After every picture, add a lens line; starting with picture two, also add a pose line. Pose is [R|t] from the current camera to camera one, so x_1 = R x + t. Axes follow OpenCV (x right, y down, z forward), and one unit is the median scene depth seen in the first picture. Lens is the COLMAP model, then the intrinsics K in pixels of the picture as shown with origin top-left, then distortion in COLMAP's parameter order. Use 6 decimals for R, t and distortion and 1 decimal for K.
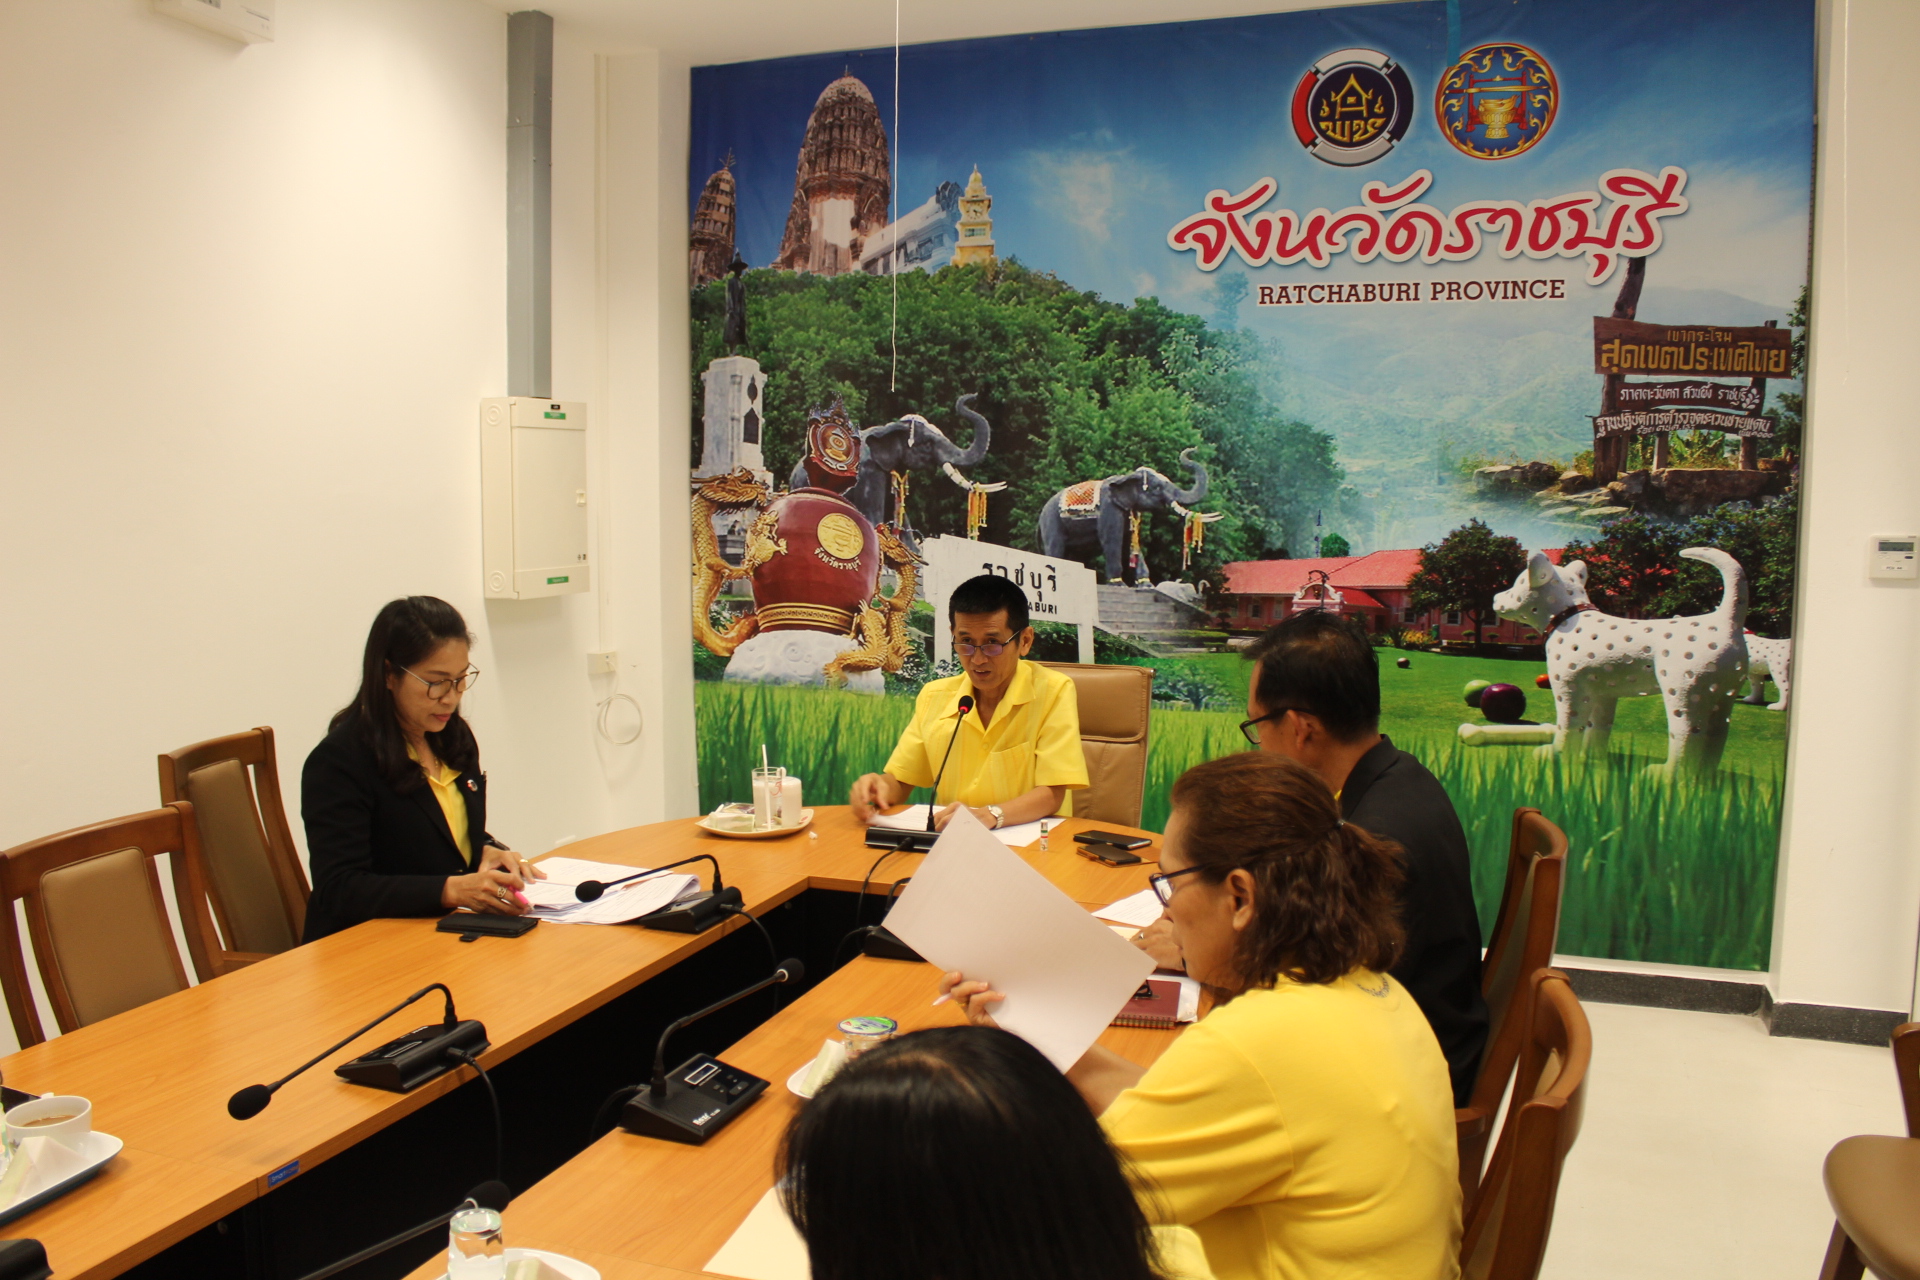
lens RADIAL K [[1613.7, 0, 947.8], [0, 1613.7, 653.7], [0, 0, 1]] dist [-0.114807, 0.090521]
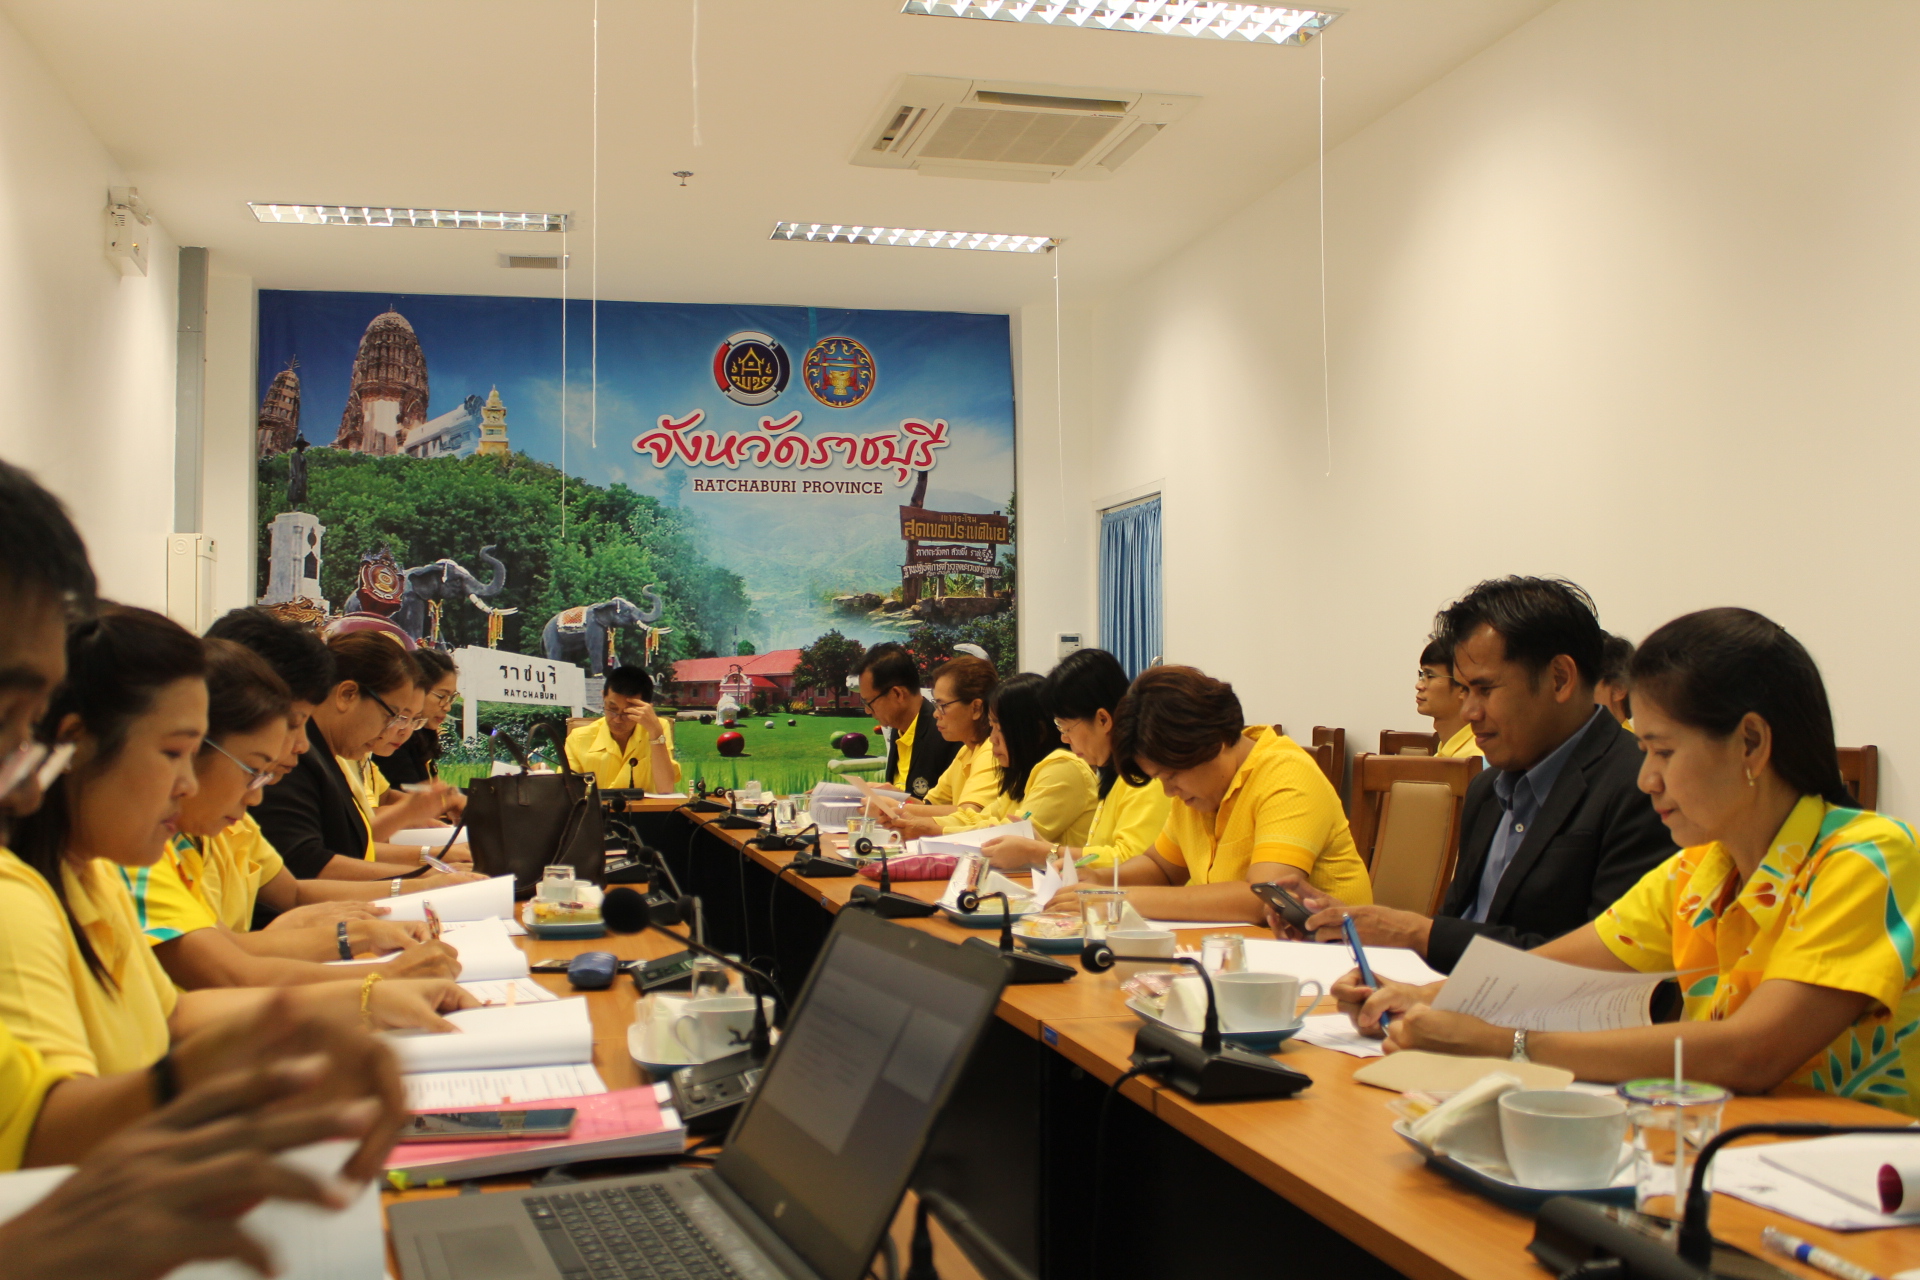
lens RADIAL K [[1877.3, 0, 959.0], [0, 1877.3, 636.0], [0, 0, 1]] dist [-0.003286, 0.000000]
pose [[0.846341, -0.001478, 0.532639, -0.541087], [0.063710, 0.993098, -0.098478, 0.110564], [-0.528818, 0.117281, 0.840593, -0.617451]]
